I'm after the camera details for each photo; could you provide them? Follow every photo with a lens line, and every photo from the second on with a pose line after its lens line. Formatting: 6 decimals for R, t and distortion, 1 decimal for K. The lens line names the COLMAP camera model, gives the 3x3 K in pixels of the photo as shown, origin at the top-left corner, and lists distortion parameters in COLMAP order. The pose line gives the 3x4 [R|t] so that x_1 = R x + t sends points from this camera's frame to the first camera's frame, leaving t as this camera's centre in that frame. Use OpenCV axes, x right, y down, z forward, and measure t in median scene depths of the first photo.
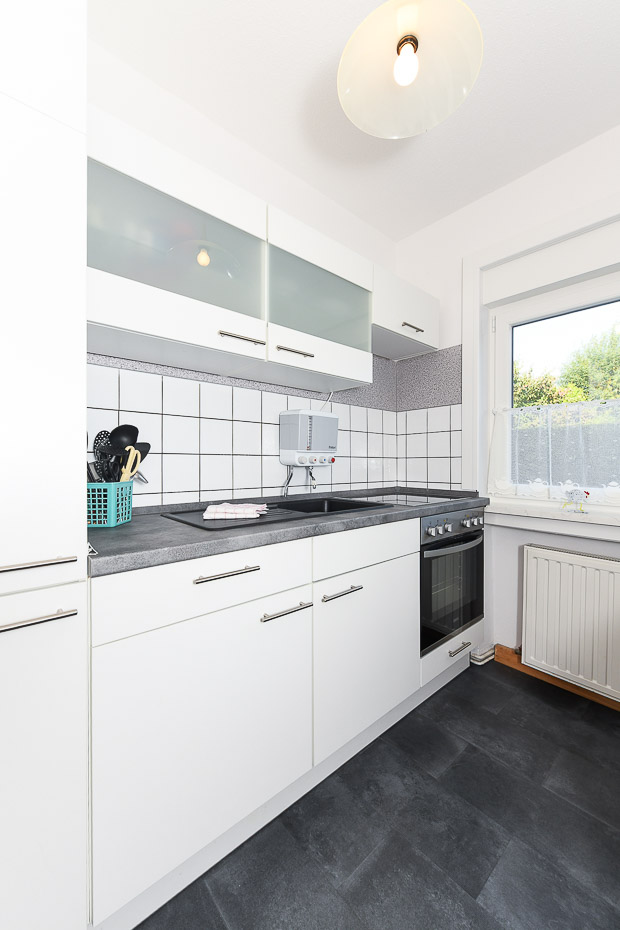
lens RADIAL K [[363.7, 0, 310.9], [0, 363.7, 462.9], [0, 0, 1]] dist [0.001871, -0.002193]
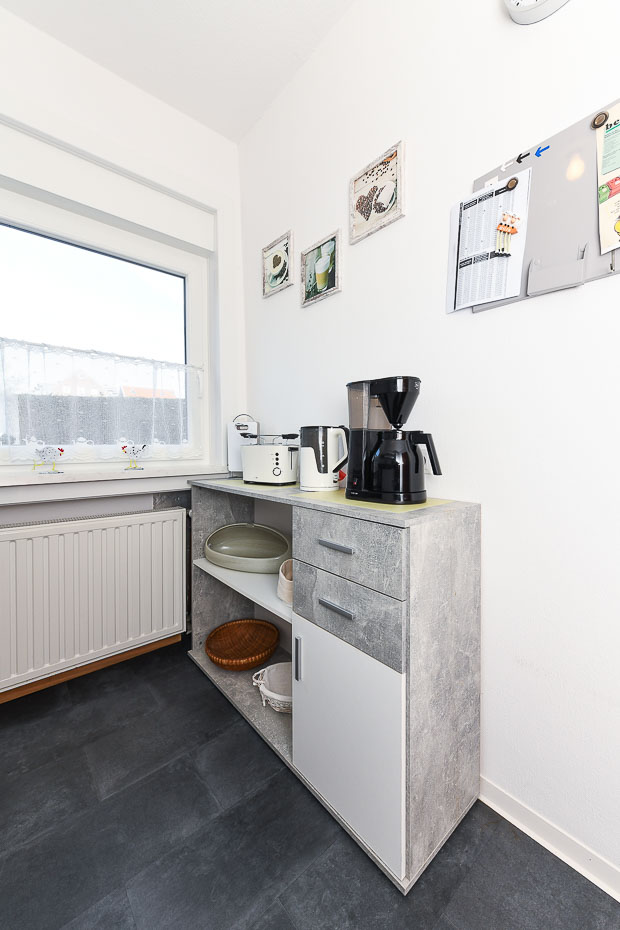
lens RADIAL K [[363.7, 0, 312.0], [0, 363.7, 445.0], [0, 0, 1]] dist [0.001871, -0.002193]
pose [[-0.000898, -0.004904, 0.999988, -0.174386], [0.006401, 0.999967, 0.004910, 0.092761], [-0.999979, 0.006405, -0.000867, 0.531029]]
